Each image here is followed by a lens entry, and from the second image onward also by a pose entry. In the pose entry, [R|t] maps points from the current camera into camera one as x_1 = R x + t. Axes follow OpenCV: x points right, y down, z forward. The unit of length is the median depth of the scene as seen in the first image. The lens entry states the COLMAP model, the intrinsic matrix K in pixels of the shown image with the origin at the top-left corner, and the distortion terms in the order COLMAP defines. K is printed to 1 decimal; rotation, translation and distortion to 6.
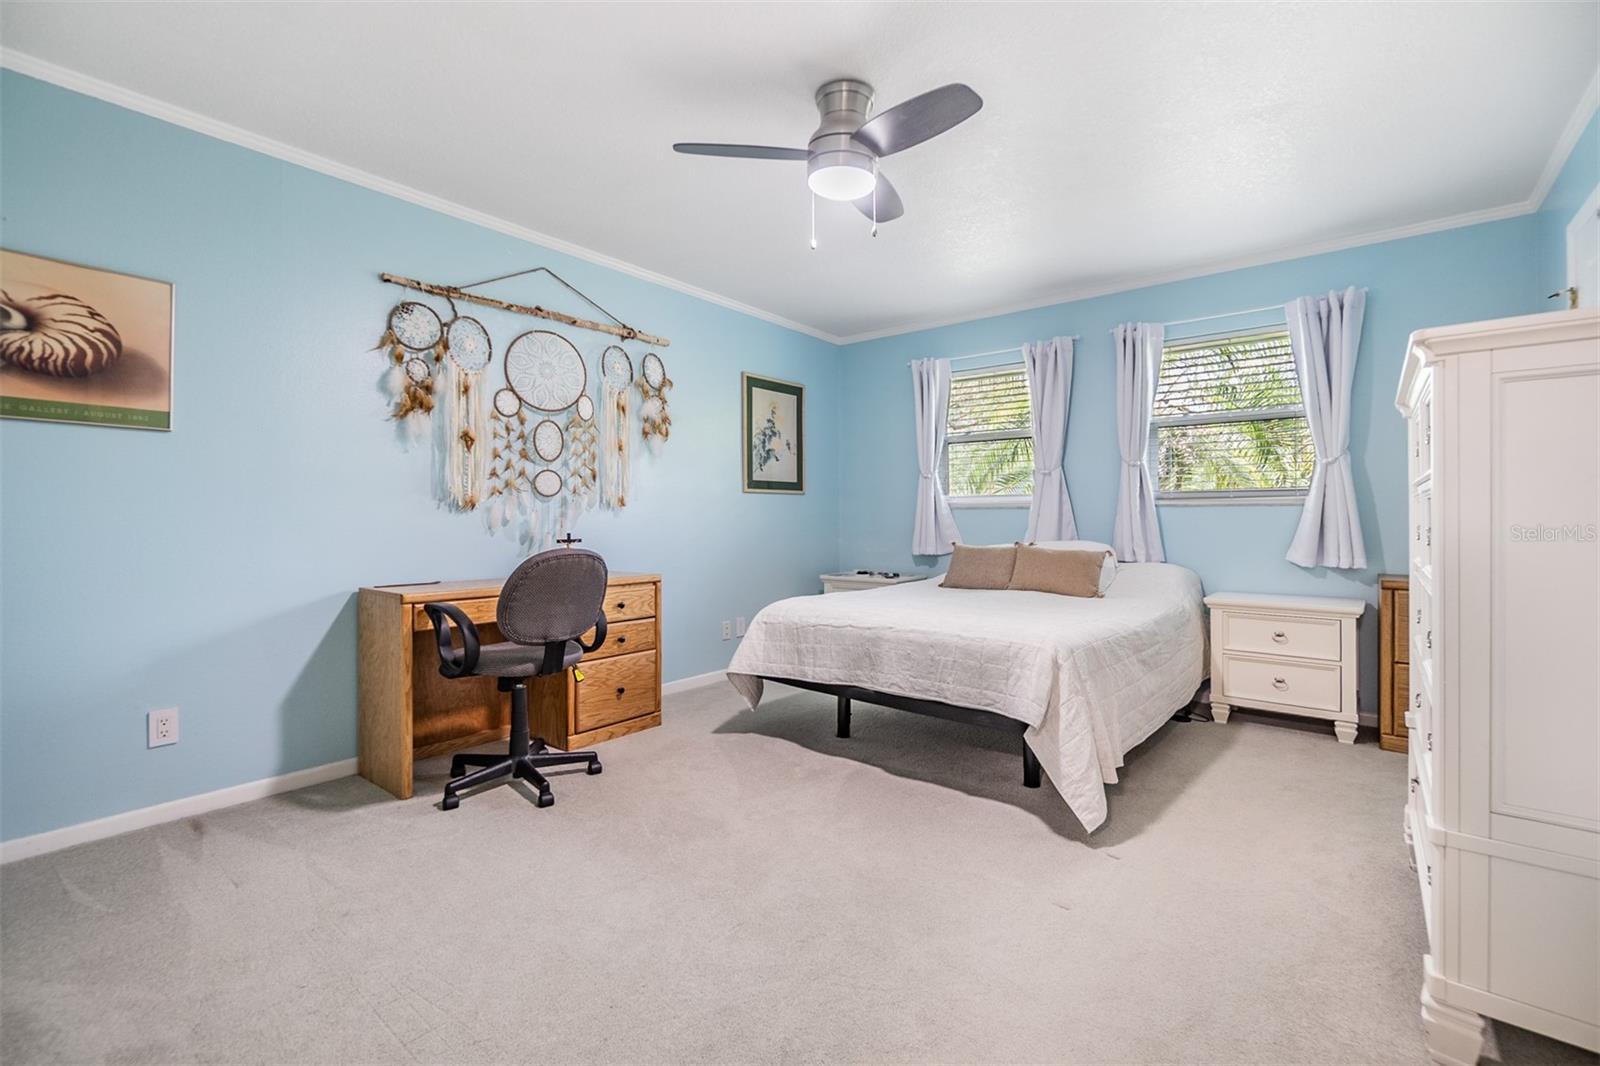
lens RADIAL K [[688.6, 0, 809.6], [0, 688.6, 530.1], [0, 0, 1]] dist [-0.005310, 0.000040]
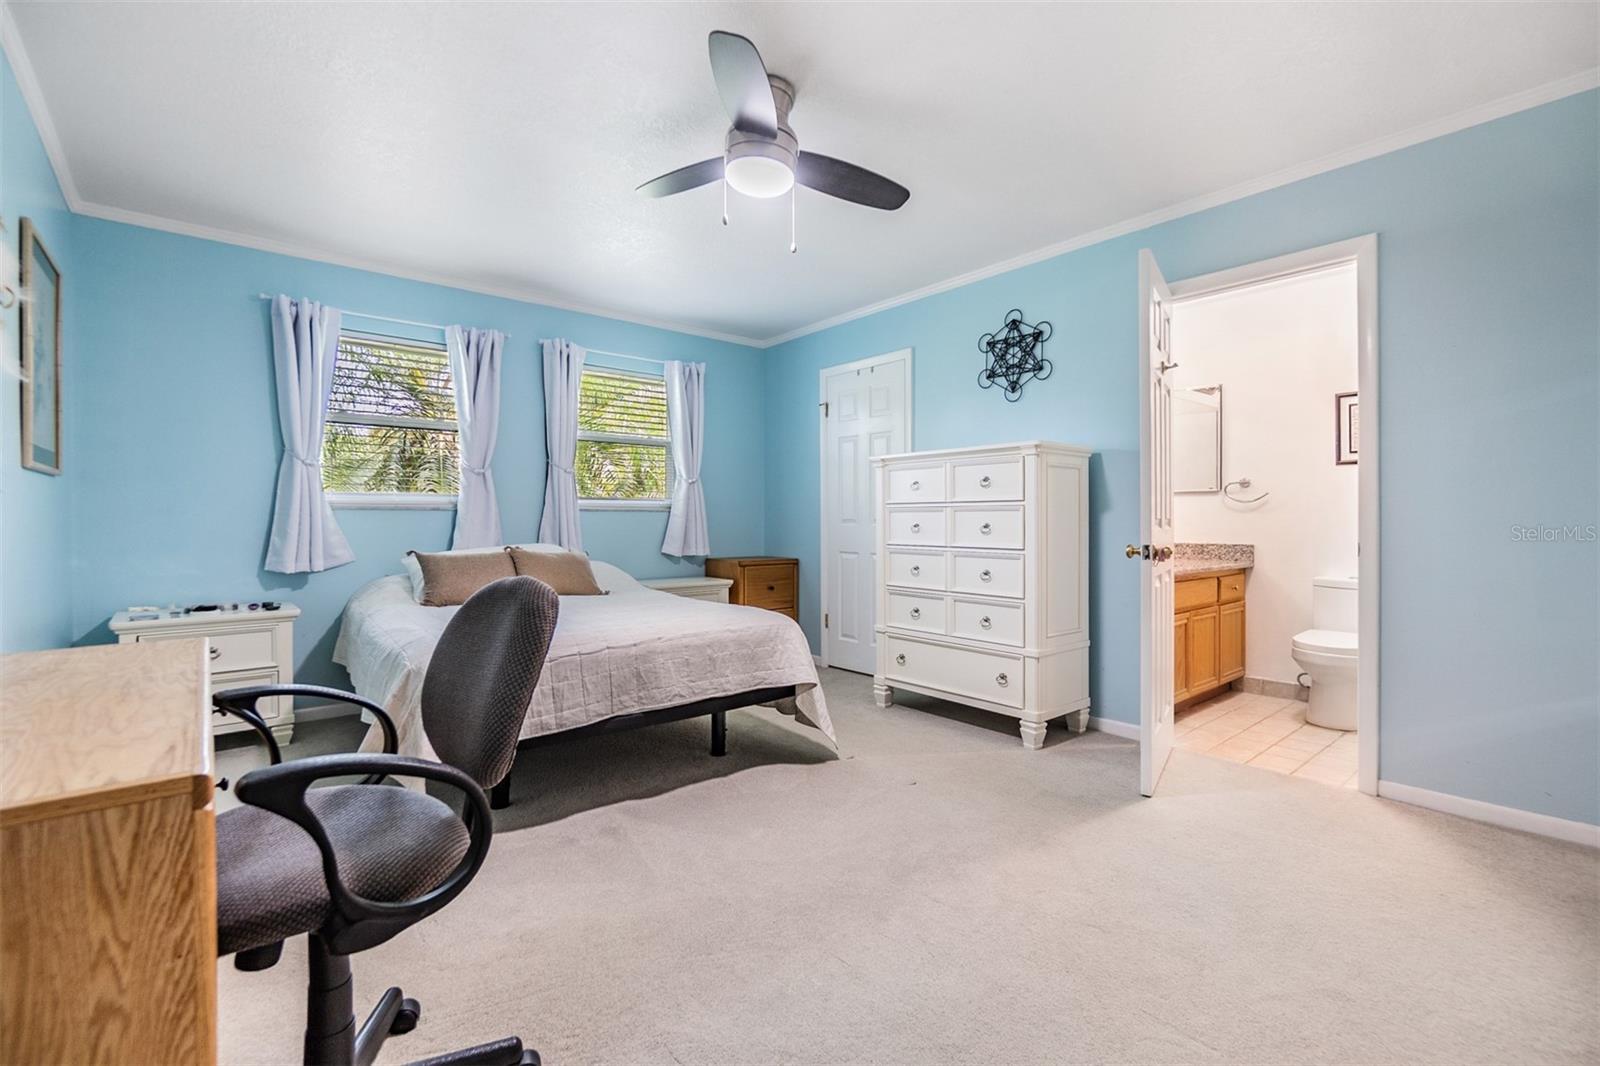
lens RADIAL K [[688.6, 0, 811.5], [0, 688.6, 528.0], [0, 0, 1]] dist [-0.005310, 0.000040]
pose [[0.200323, -0.008784, 0.979691, -0.742098], [0.017121, 0.999839, 0.005464, -0.009384], [-0.979580, 0.015678, 0.200441, 0.597124]]
